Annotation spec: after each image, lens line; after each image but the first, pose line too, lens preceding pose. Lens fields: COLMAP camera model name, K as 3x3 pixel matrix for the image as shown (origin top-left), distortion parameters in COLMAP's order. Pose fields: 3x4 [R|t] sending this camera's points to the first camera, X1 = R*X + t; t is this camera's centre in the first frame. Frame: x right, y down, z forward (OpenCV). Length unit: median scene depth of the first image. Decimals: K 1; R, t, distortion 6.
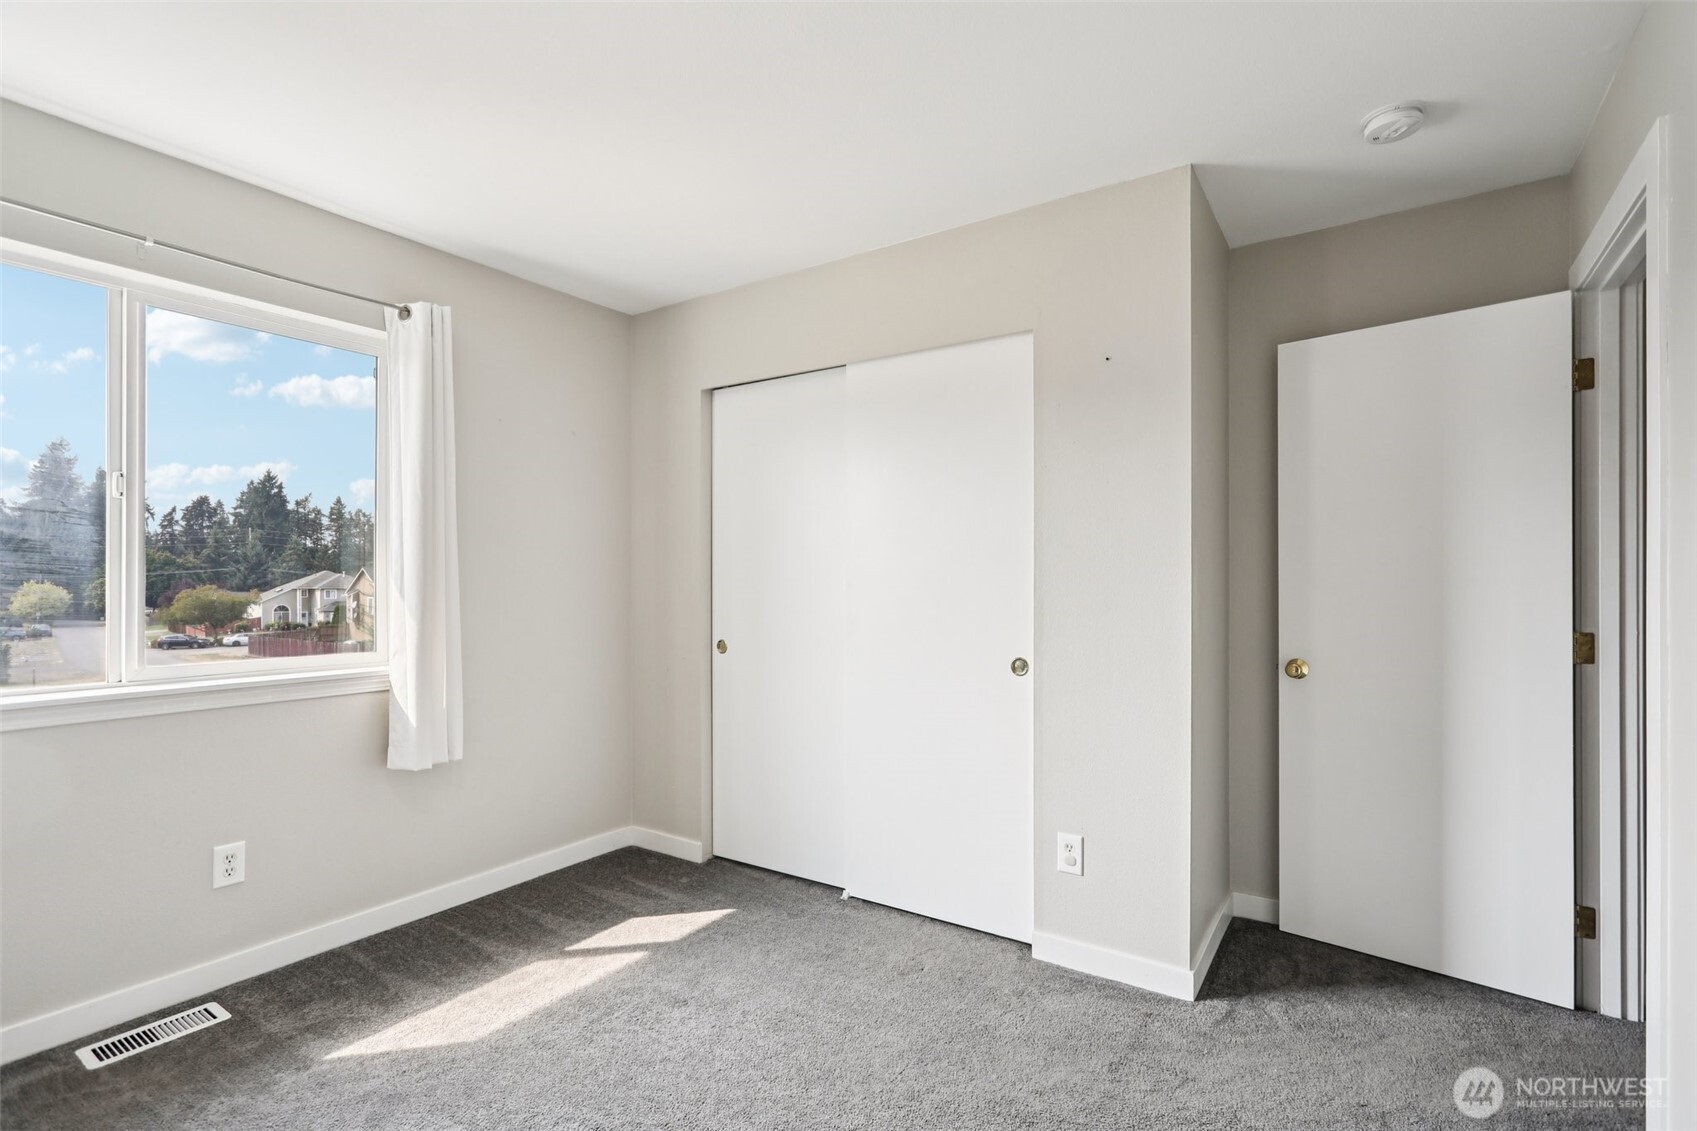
lens RADIAL K [[801.9, 0, 852.4], [0, 801.9, 568.5], [0, 0, 1]] dist [0.003071, 0.001227]
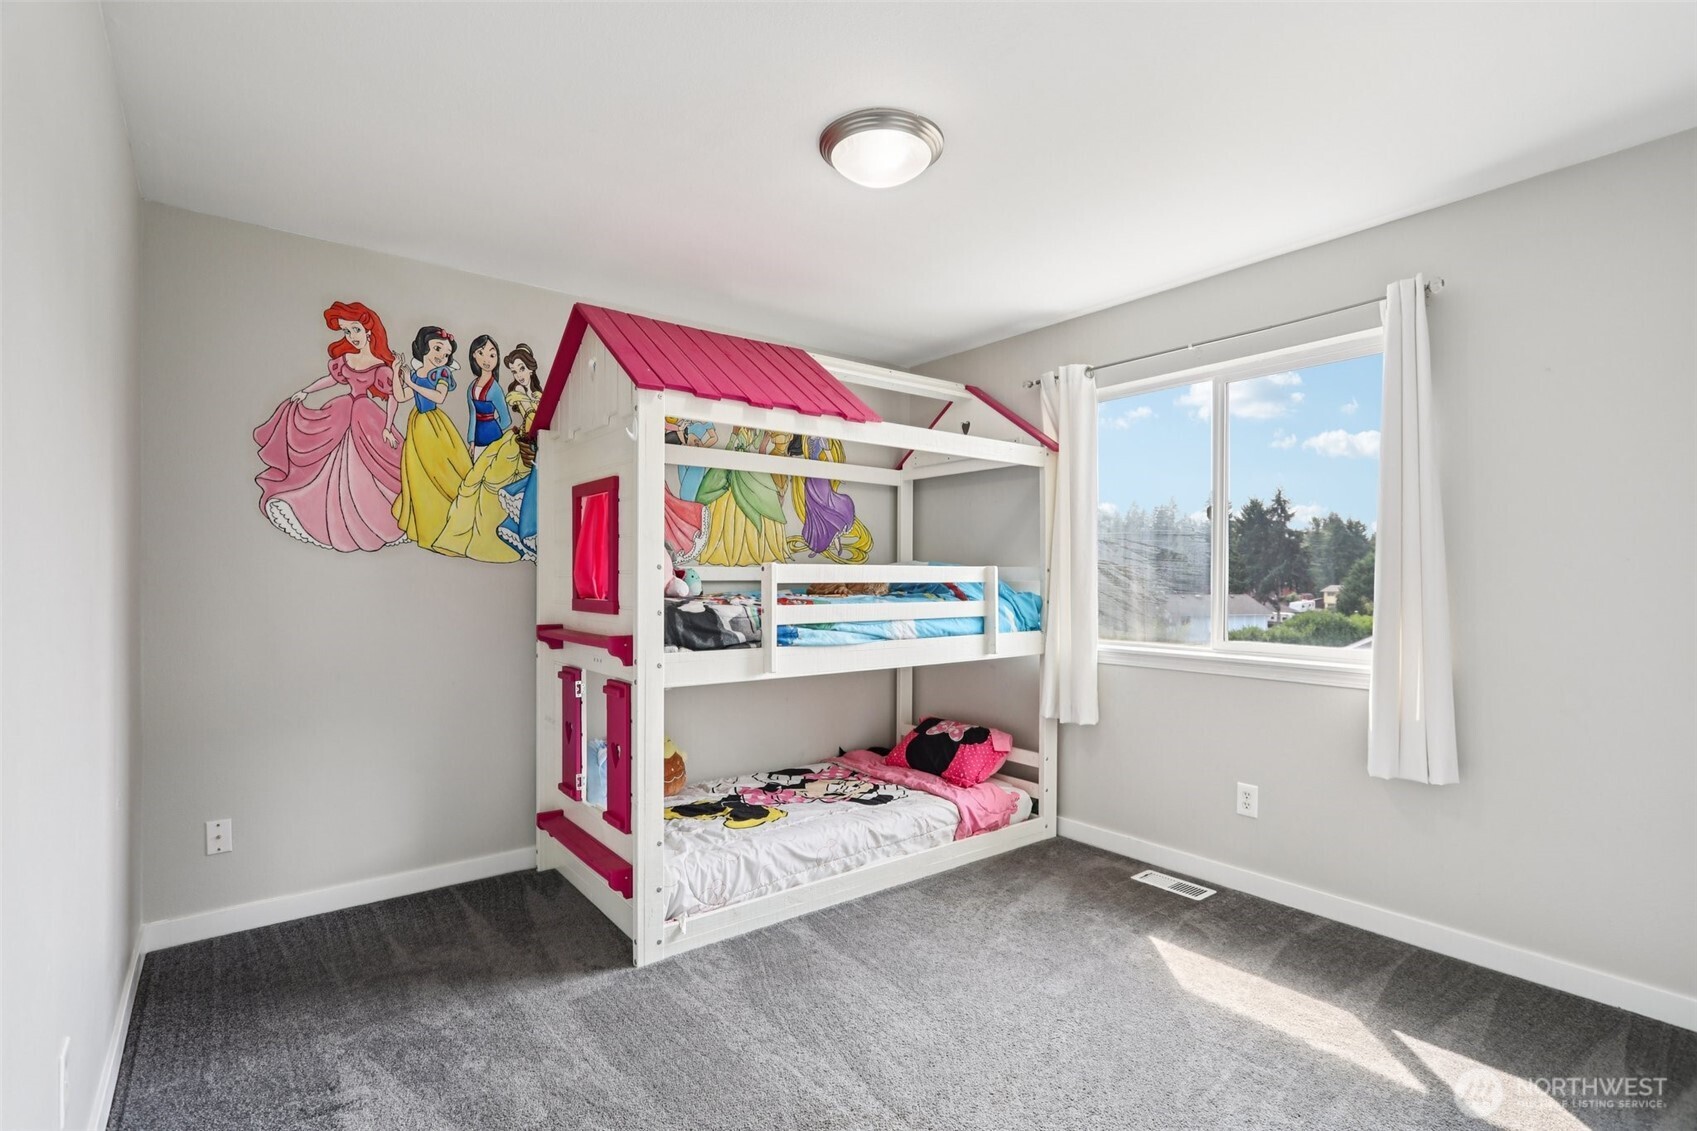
lens RADIAL K [[801.9, 0, 852.4], [0, 801.9, 568.5], [0, 0, 1]] dist [0.003071, 0.001227]
pose [[-0.313005, -0.022269, -0.949490, 0.648196], [0.009876, 0.999595, -0.026700, 0.027369], [0.949700, -0.017734, -0.312658, 0.810926]]
